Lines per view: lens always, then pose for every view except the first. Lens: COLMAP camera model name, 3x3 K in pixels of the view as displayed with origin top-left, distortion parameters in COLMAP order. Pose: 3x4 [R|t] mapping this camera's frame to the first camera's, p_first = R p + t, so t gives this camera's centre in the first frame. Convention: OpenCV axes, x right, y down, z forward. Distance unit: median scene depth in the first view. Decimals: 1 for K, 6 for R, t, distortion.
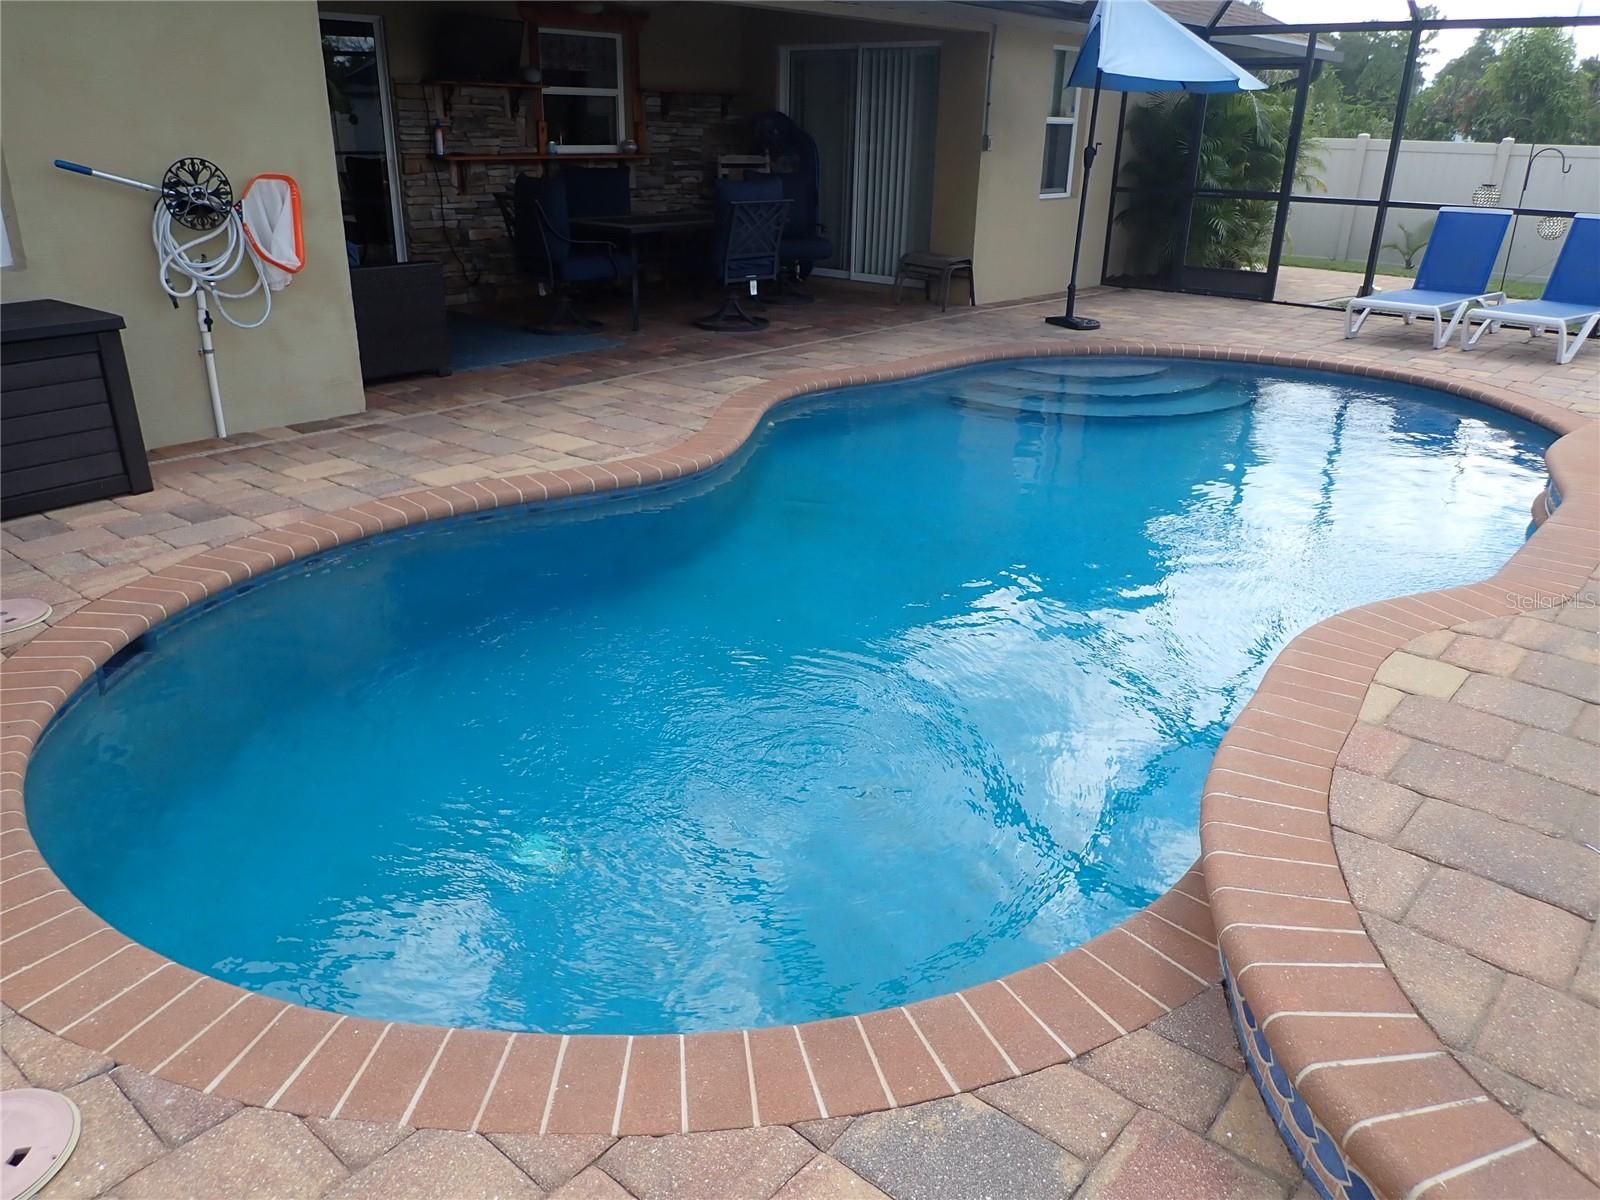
lens RADIAL K [[1183.9, 0, 804.0], [0, 1183.9, 601.7], [0, 0, 1]] dist [0.004748, -0.004035]
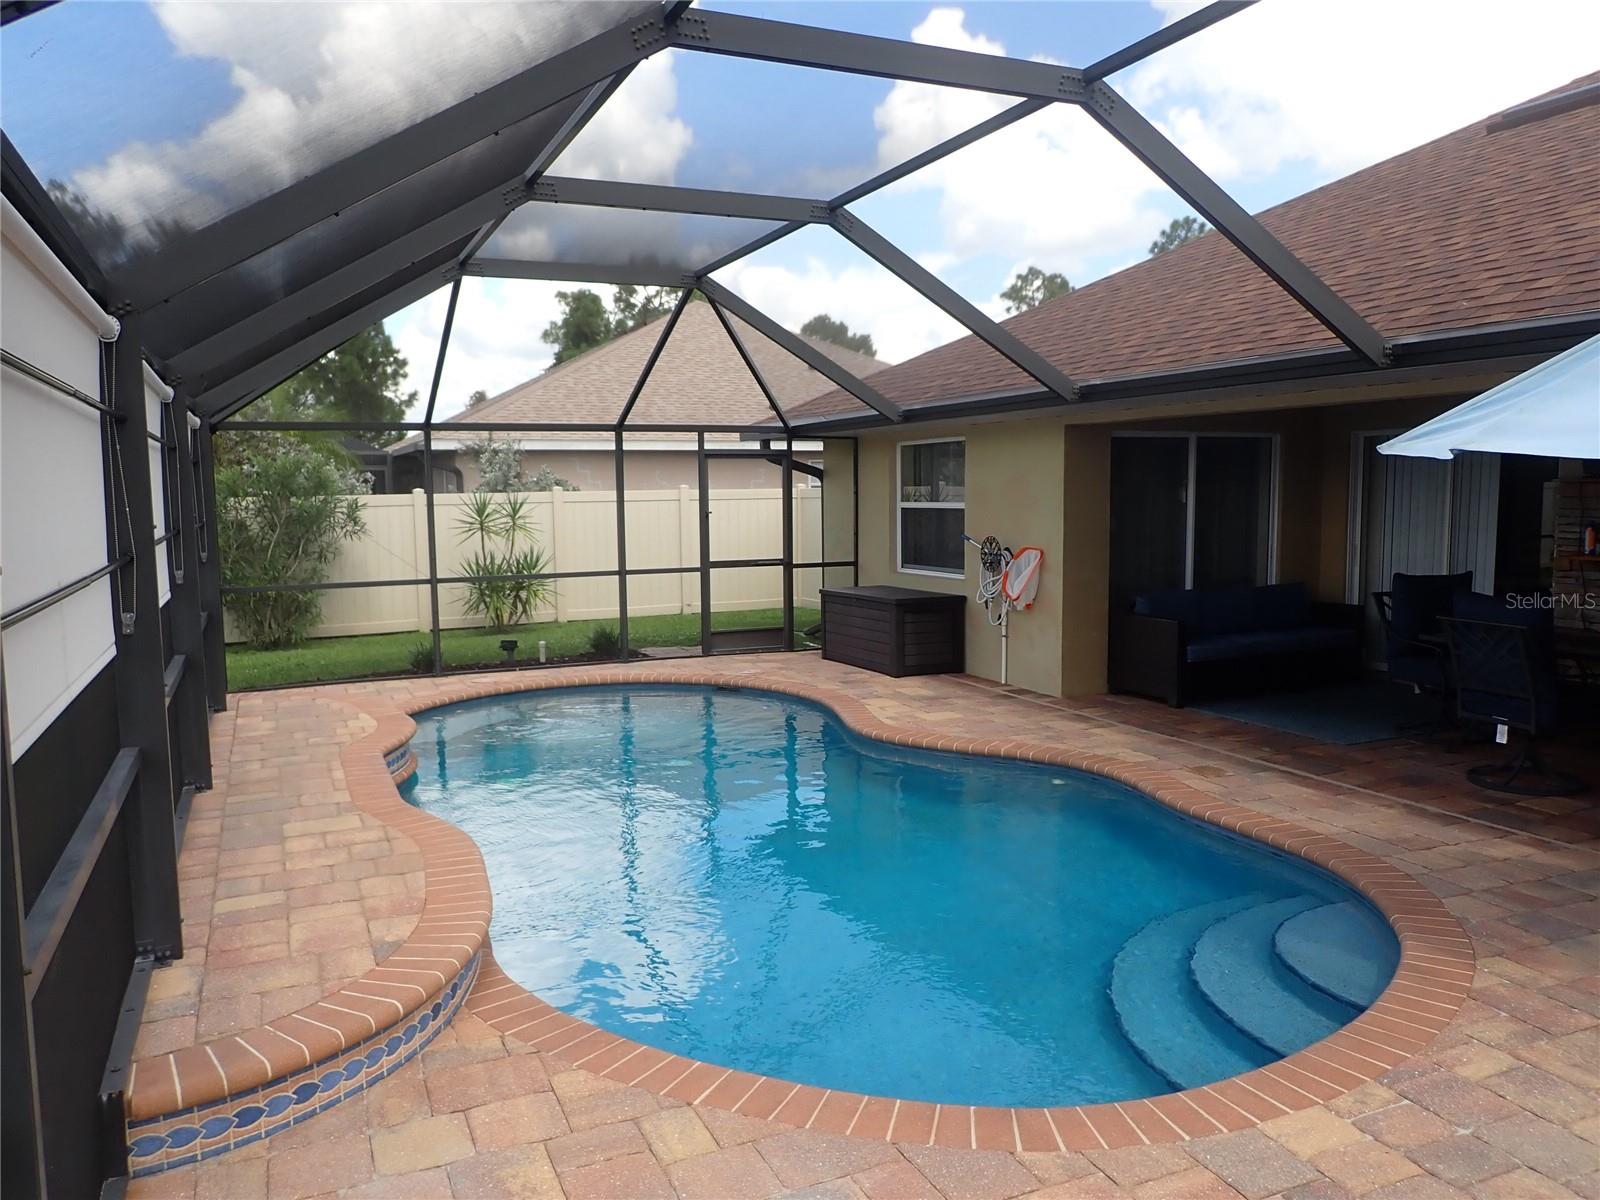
lens RADIAL K [[1183.9, 0, 796.9], [0, 1183.9, 606.0], [0, 0, 1]] dist [0.004748, -0.004035]
pose [[-0.428206, 0.075053, -0.900559, 0.718191], [-0.335887, 0.911932, 0.235712, -0.326557], [0.838940, 0.403419, -0.365285, 0.780392]]
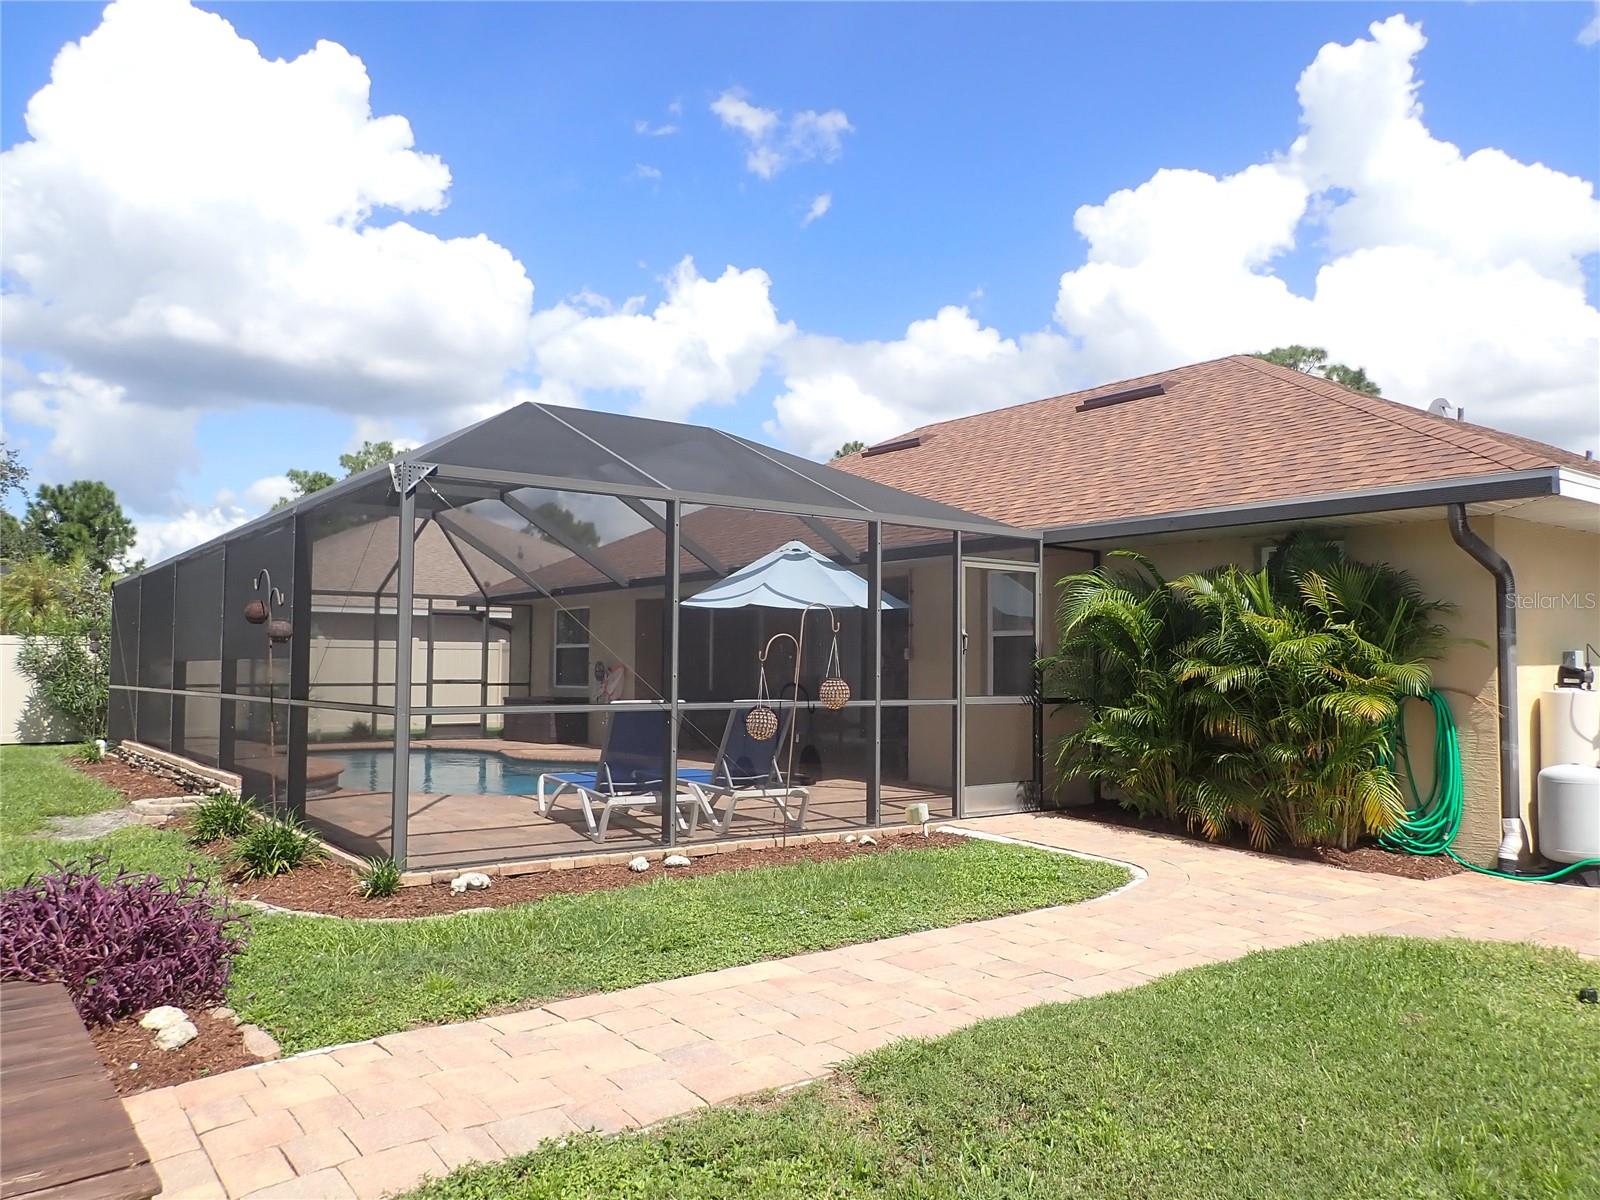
lens RADIAL K [[1183.9, 0, 798.7], [0, 1183.9, 589.6], [0, 0, 1]] dist [0.004748, -0.004035]
pose [[-0.214936, -0.086274, -0.972810, 1.446618], [-0.374888, 0.927070, 0.000612, -0.415477], [0.901810, 0.364826, -0.231604, 1.188829]]
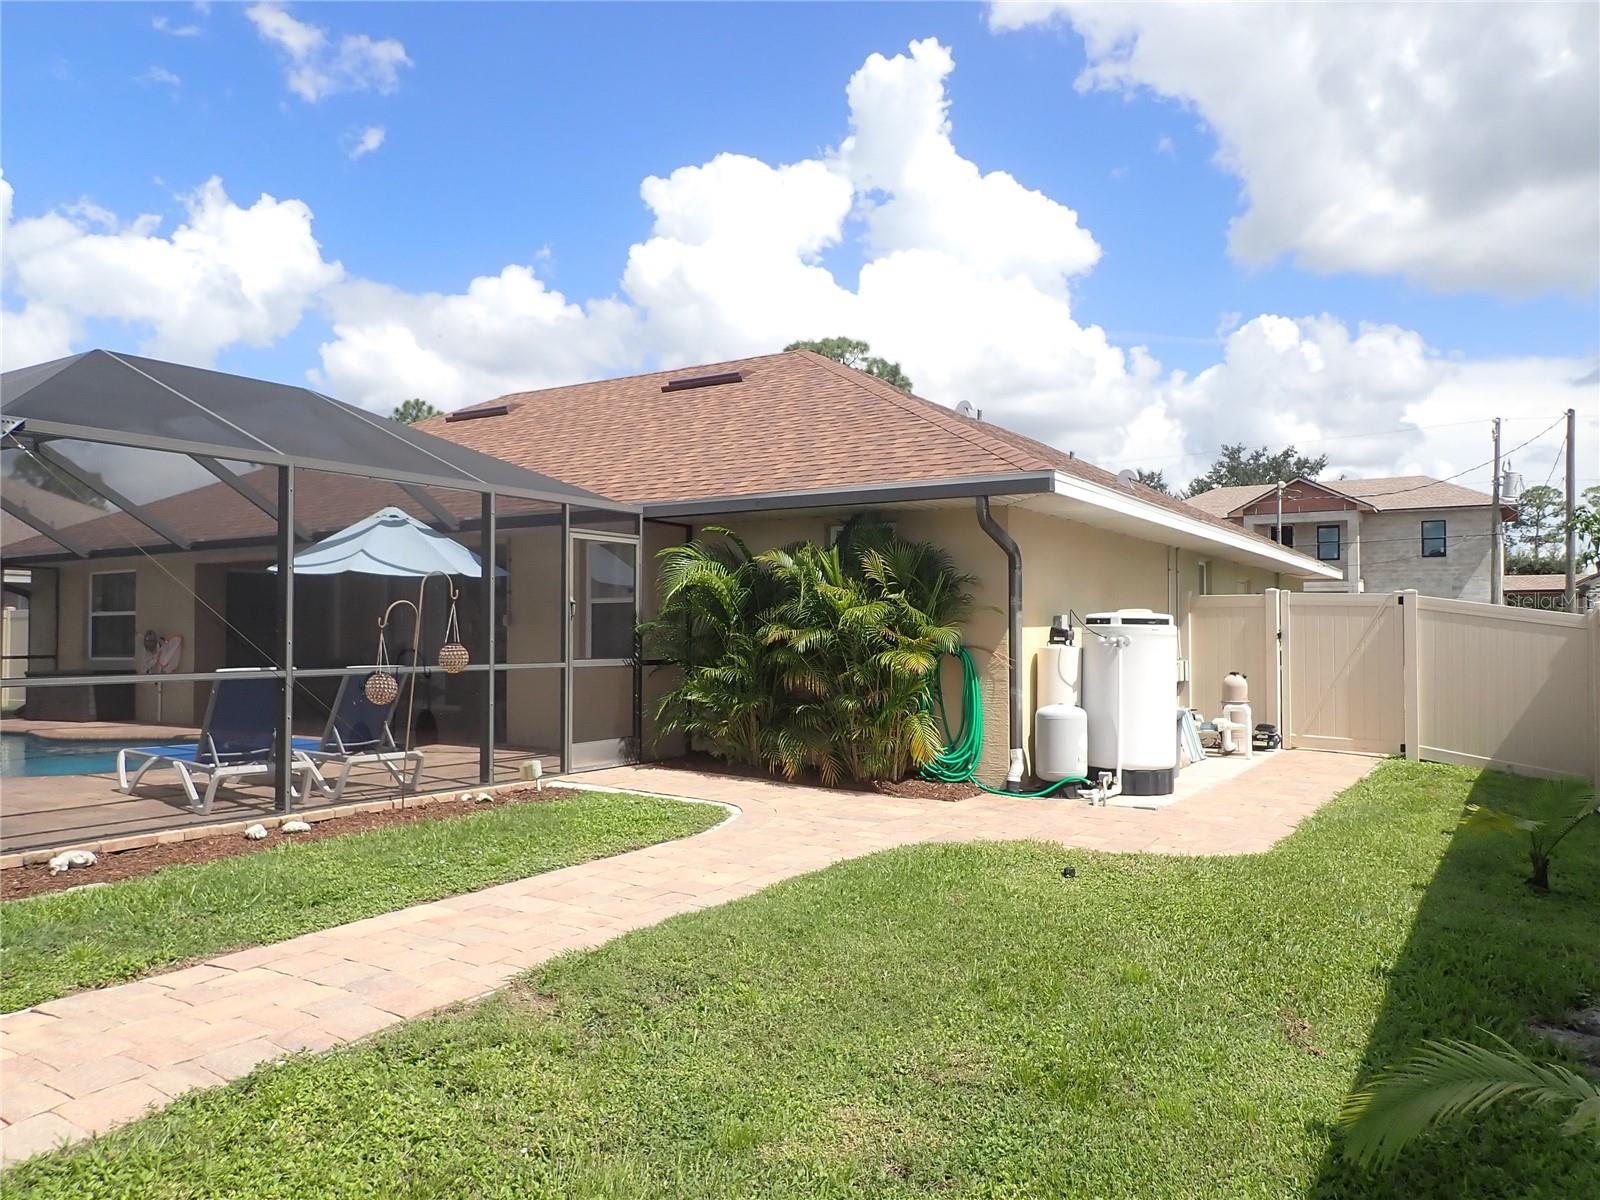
lens RADIAL K [[1183.9, 0, 799.2], [0, 1183.9, 607.7], [0, 0, 1]] dist [0.004748, -0.004035]
pose [[0.148639, -0.043998, -0.987912, 1.522200], [-0.364441, 0.926256, -0.096085, -0.399252], [0.919287, 0.374318, 0.121643, 1.156875]]
